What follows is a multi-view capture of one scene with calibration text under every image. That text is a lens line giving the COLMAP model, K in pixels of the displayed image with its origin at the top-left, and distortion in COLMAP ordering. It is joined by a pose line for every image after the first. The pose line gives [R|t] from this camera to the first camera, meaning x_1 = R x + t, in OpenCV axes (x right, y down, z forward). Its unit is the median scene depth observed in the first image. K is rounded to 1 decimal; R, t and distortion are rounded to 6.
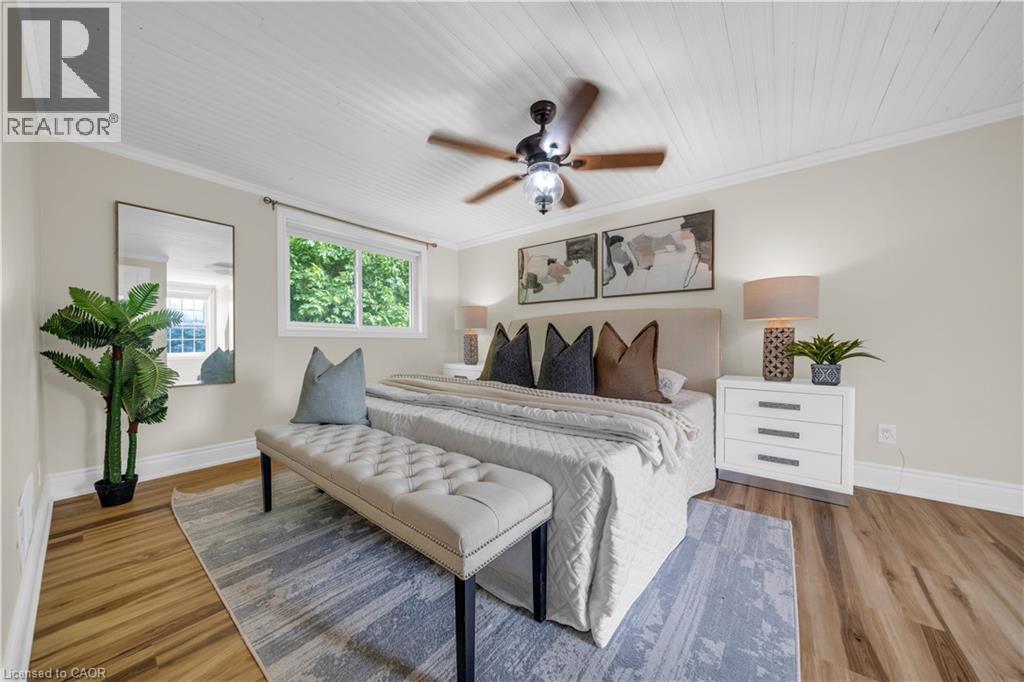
lens RADIAL K [[350.8, 0, 511.0], [0, 350.8, 342.7], [0, 0, 1]] dist [-0.002516, 0.000136]
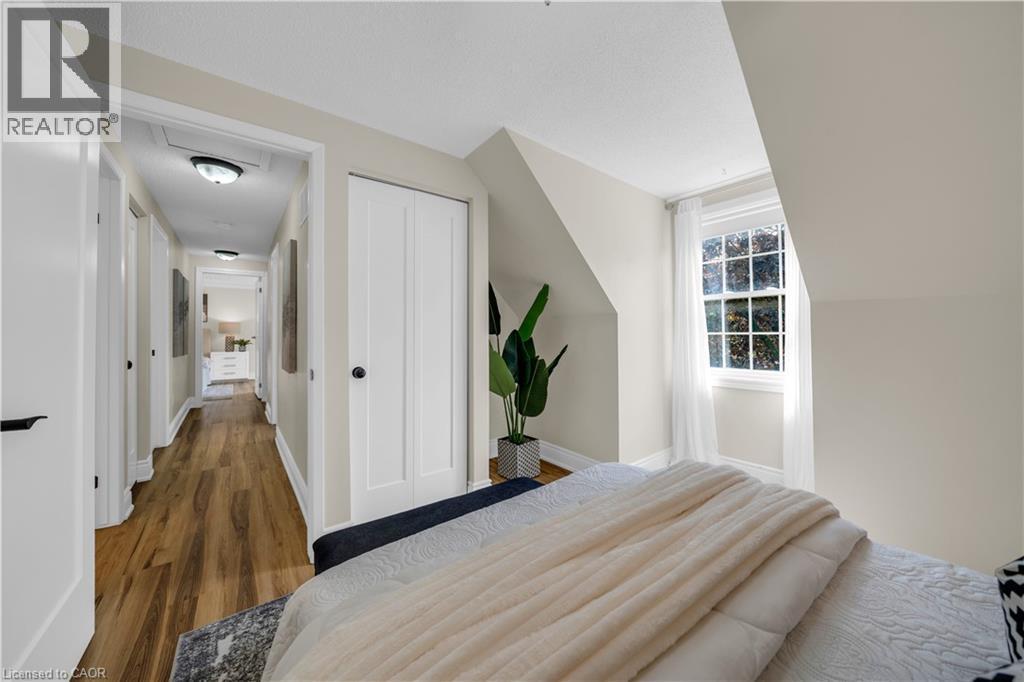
lens RADIAL K [[350.8, 0, 511.1], [0, 350.8, 338.1], [0, 0, 1]] dist [-0.002516, 0.000136]
pose [[0.238714, 0.000123, 0.971090, -2.115822], [-0.003776, 0.999993, 0.000802, -0.041551], [-0.971083, -0.003858, 0.238712, -2.761650]]
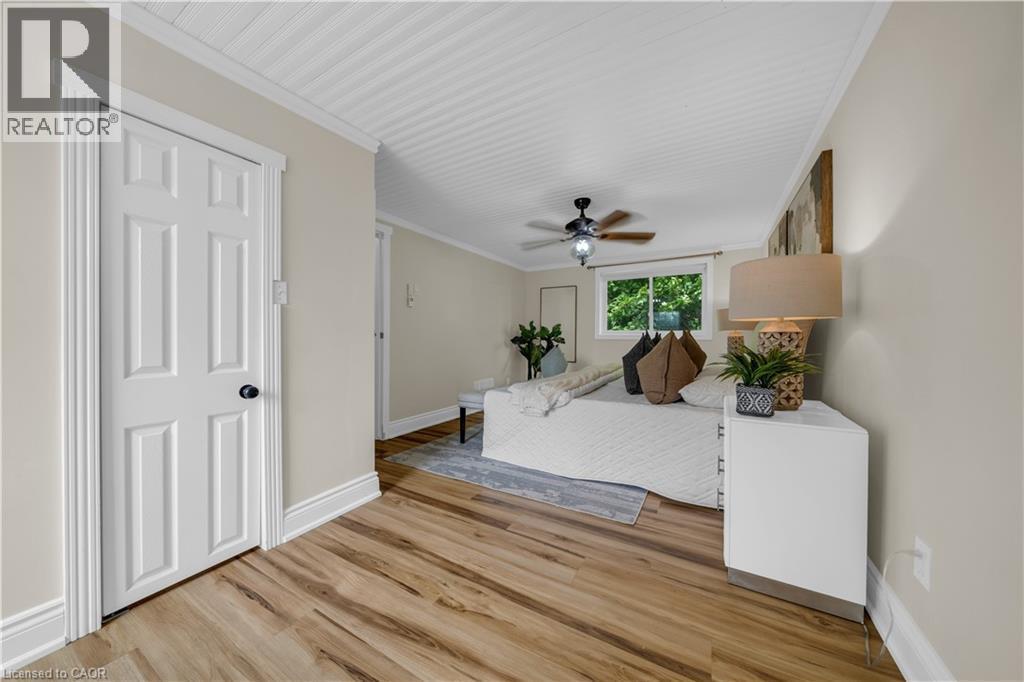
lens RADIAL K [[350.8, 0, 510.1], [0, 350.8, 336.7], [0, 0, 1]] dist [-0.002516, 0.000136]
pose [[0.134174, 0.003149, -0.990953, 1.613667], [-0.003612, 0.999990, 0.002688, -0.044144], [0.990951, 0.003219, 0.134184, 0.448354]]
